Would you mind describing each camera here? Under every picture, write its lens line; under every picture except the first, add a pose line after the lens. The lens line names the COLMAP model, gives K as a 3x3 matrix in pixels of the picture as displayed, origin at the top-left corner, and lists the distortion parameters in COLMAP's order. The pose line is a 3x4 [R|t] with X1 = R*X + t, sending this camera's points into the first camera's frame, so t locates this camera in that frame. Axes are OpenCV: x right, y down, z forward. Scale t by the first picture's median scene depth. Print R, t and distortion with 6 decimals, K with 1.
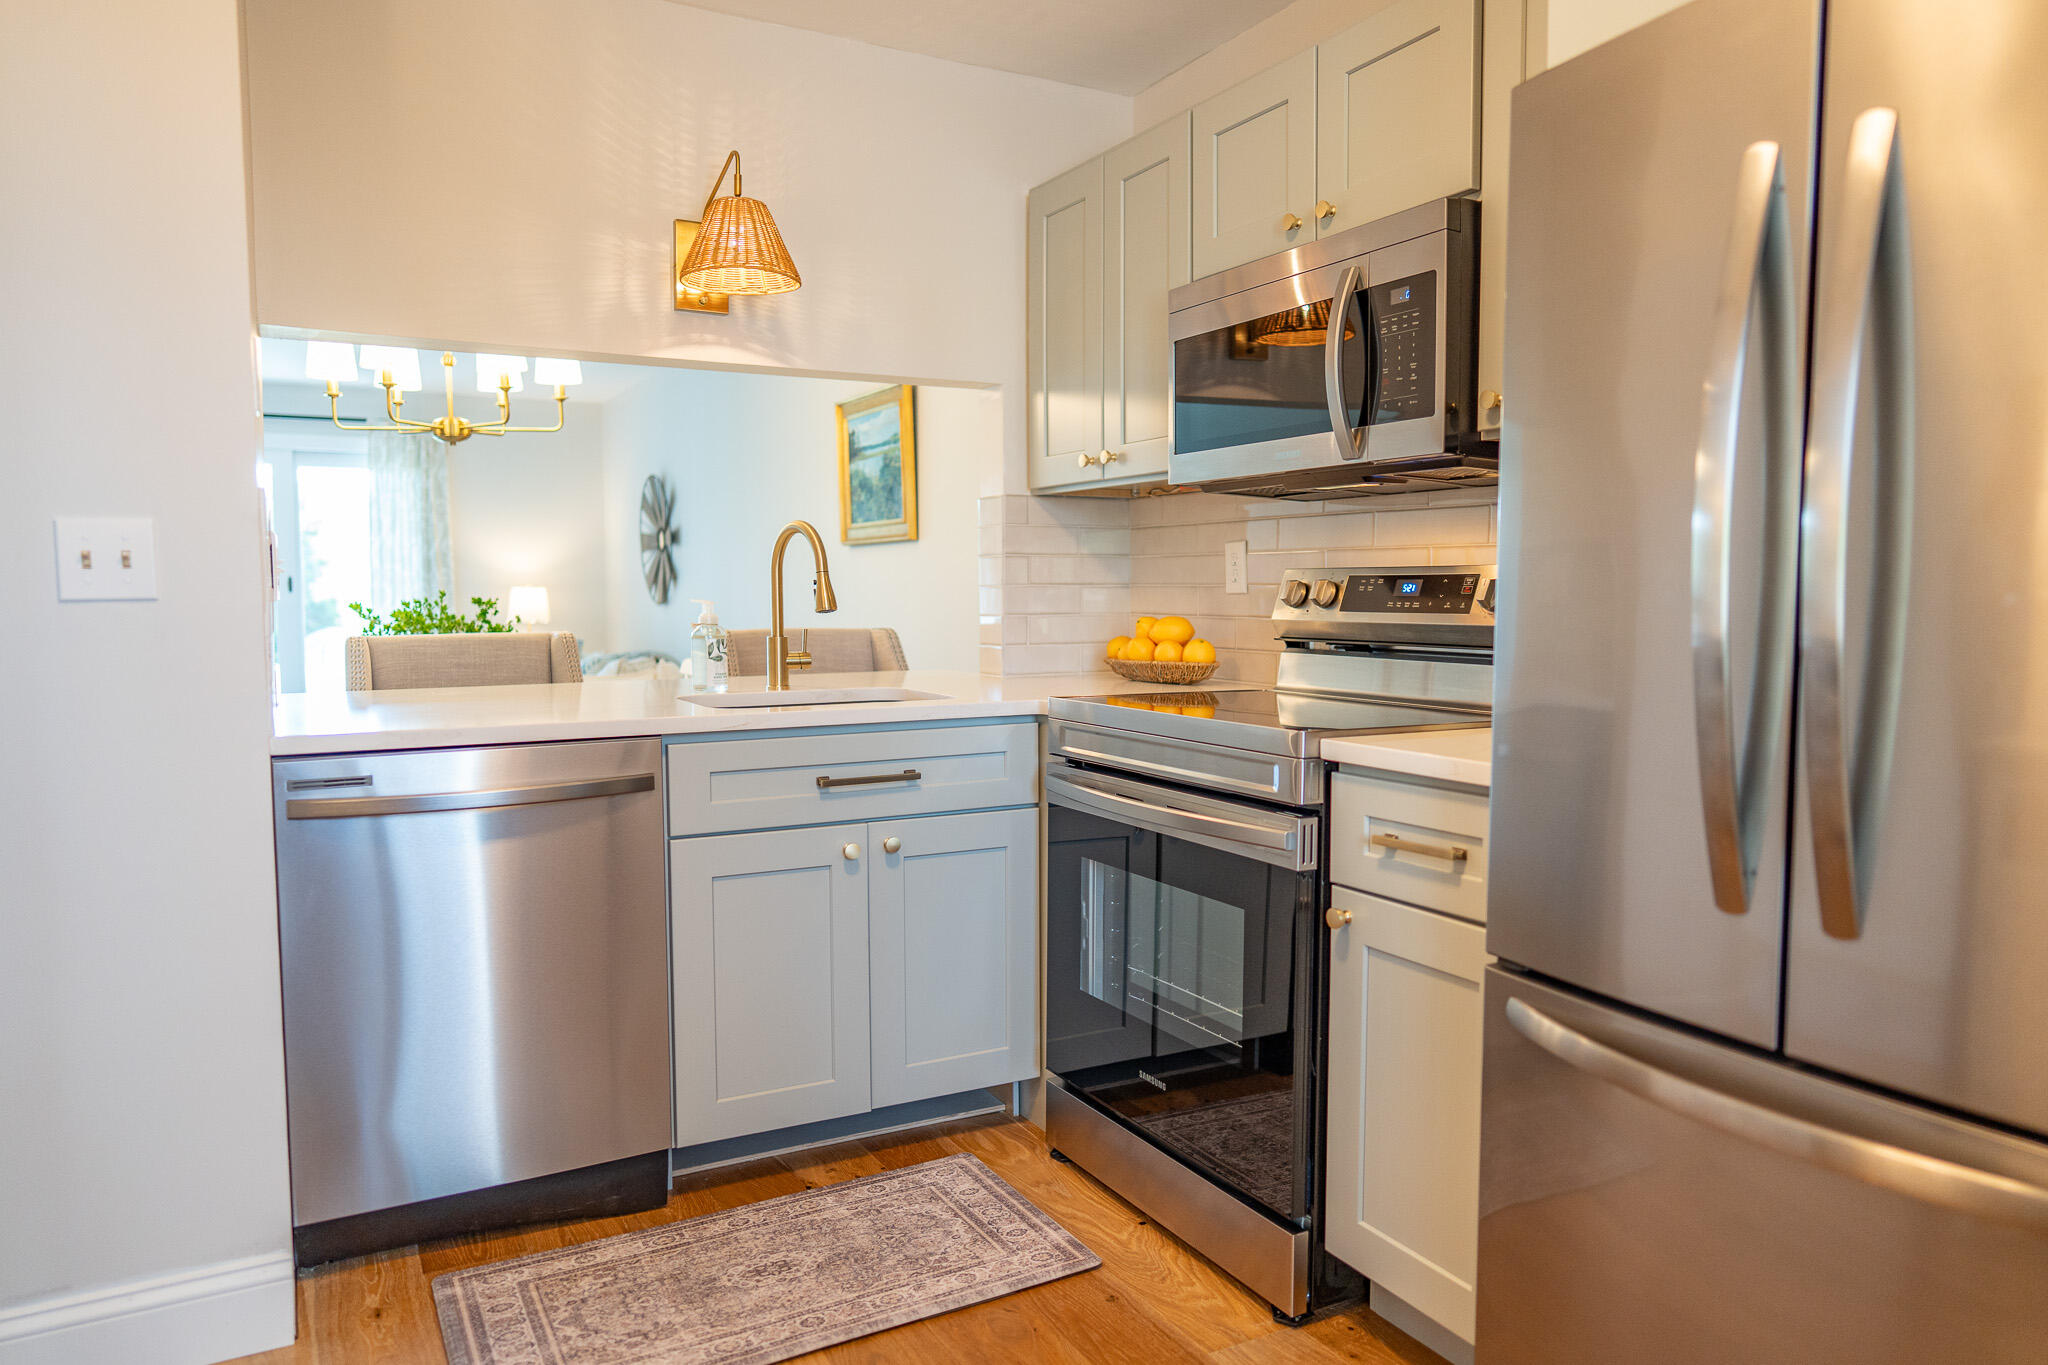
lens RADIAL K [[1349.2, 0, 1024.0], [0, 1349.2, 682.5], [0, 0, 1]] dist [0.002974, 0.000787]
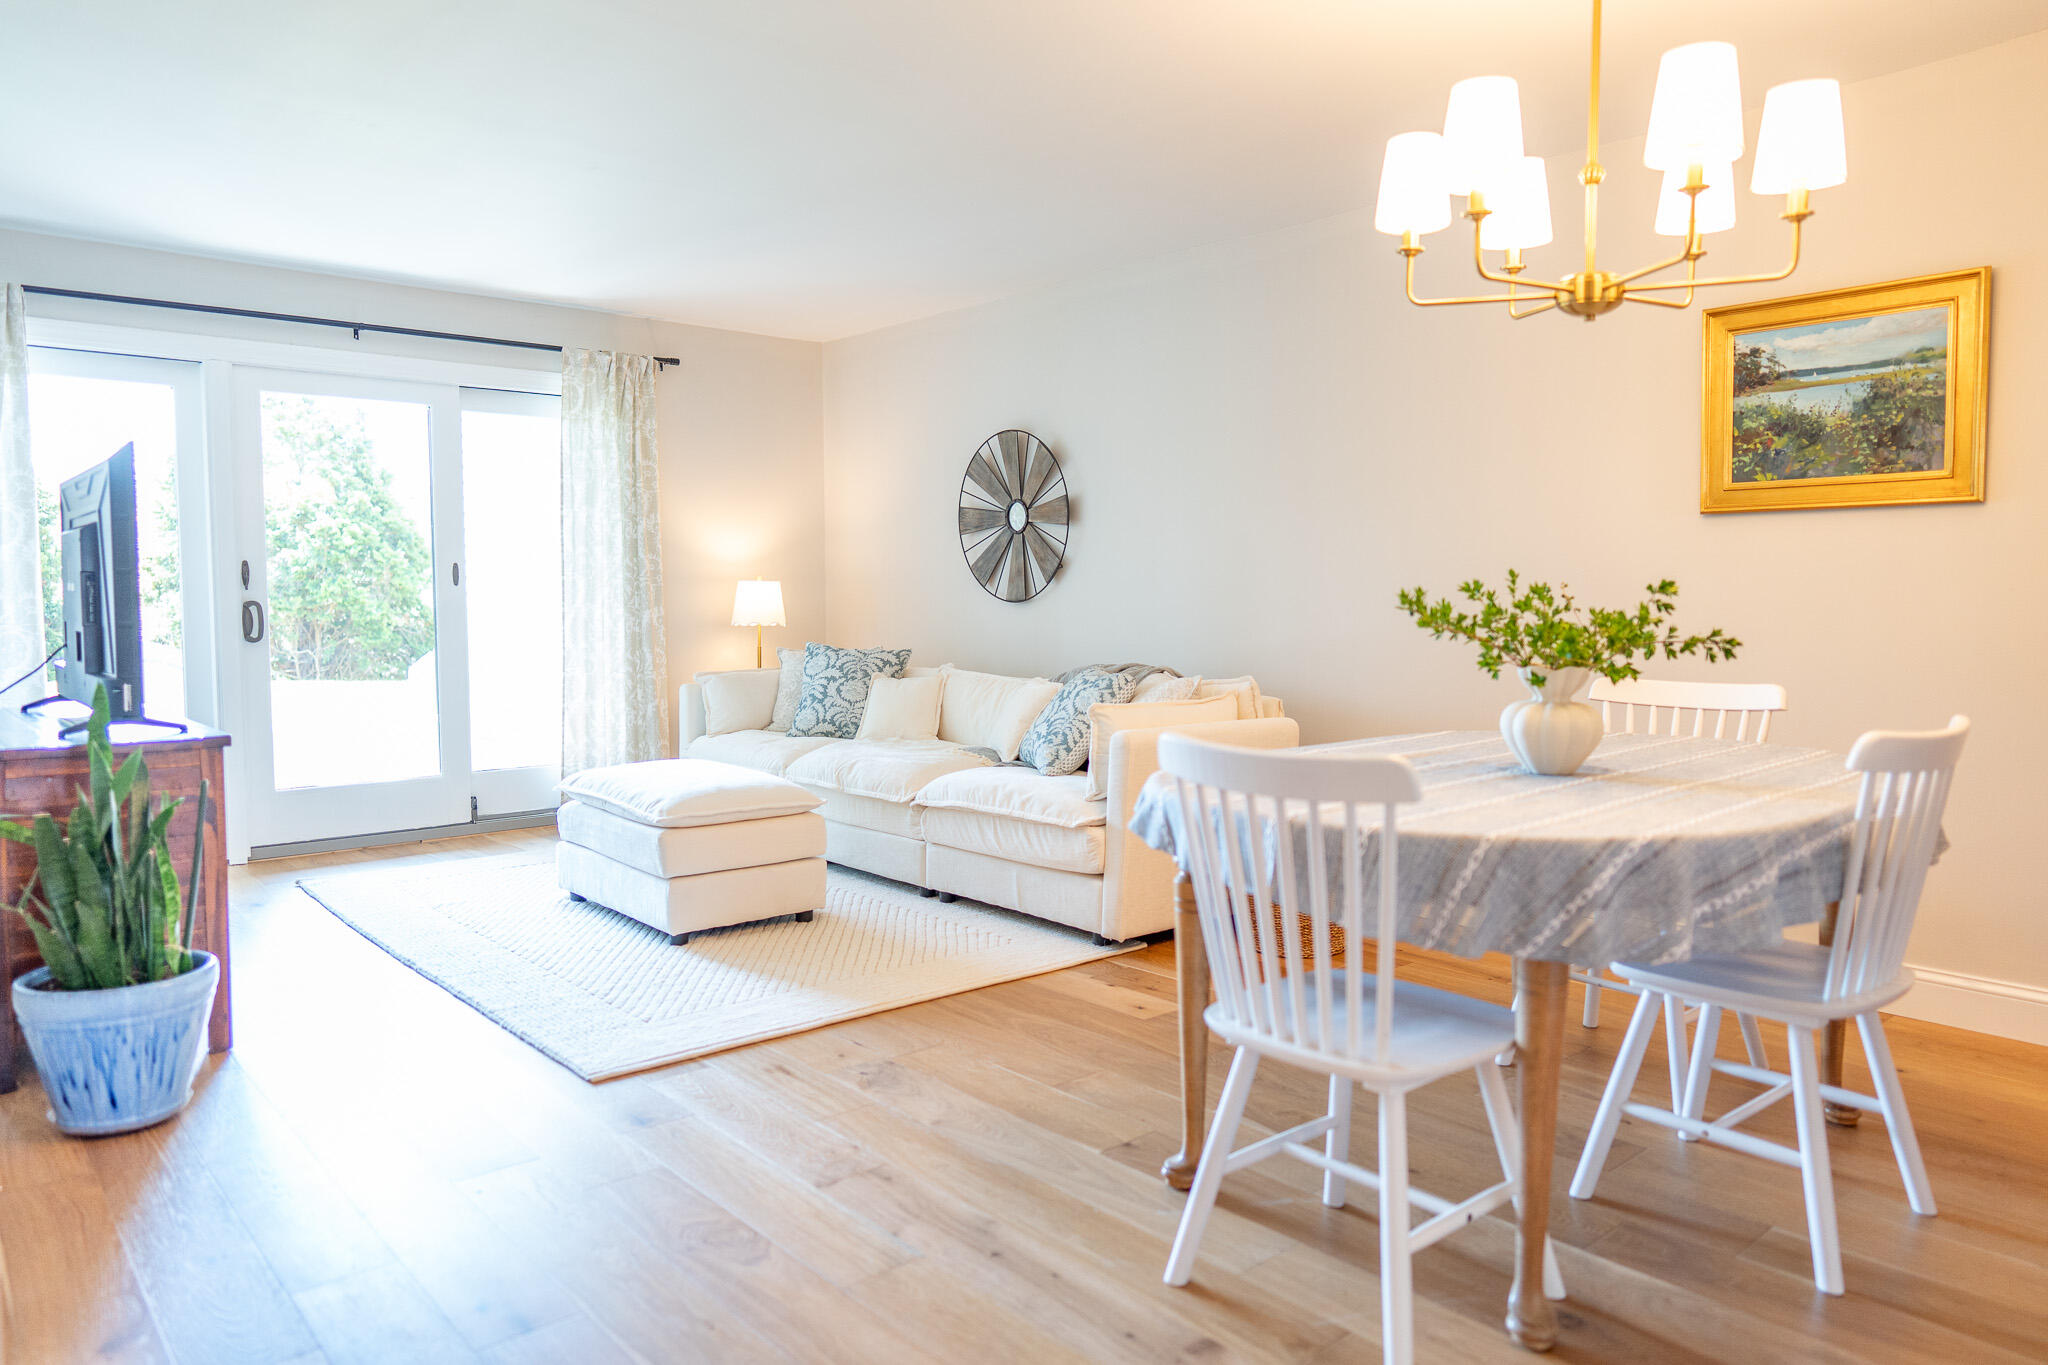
lens RADIAL K [[1358.2, 0, 1018.2], [0, 1358.2, 657.4], [0, 0, 1]] dist [-0.000665, 0.000151]
pose [[0.980166, -0.007411, 0.198038, -0.387931], [0.011636, 0.999729, -0.020178, -0.010842], [-0.197835, 0.022082, 0.979987, 0.238382]]
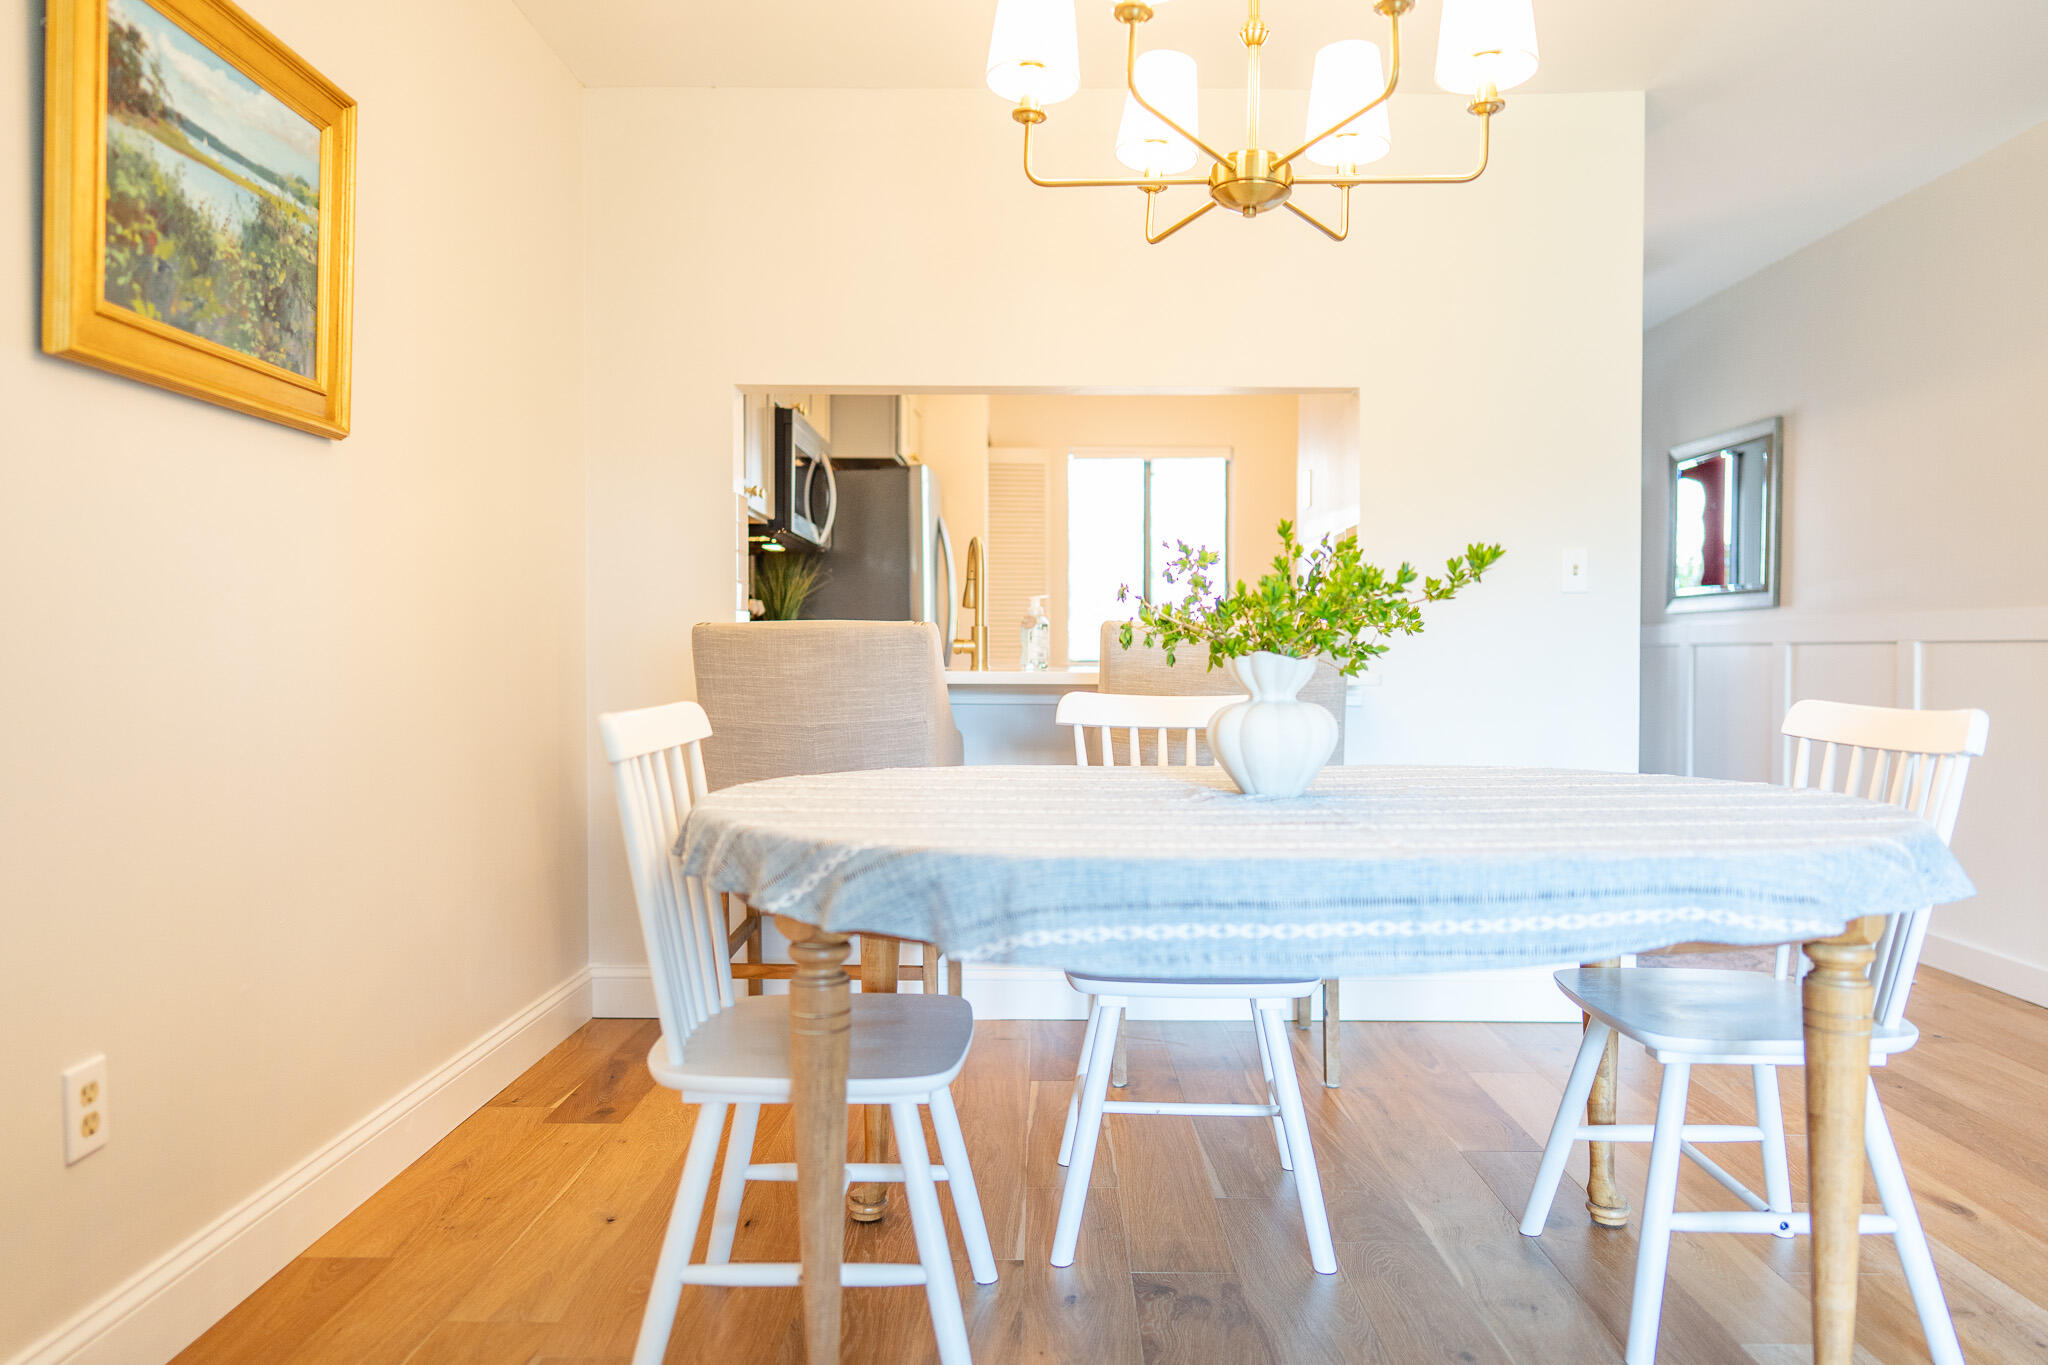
lens RADIAL K [[1358.2, 0, 1018.2], [0, 1358.2, 657.4], [0, 0, 1]] dist [-0.000665, 0.000151]
pose [[-0.865403, -0.009677, 0.500983, -0.290613], [0.023827, 0.997888, 0.060434, -0.030057], [-0.500509, 0.064237, -0.863345, 0.721203]]
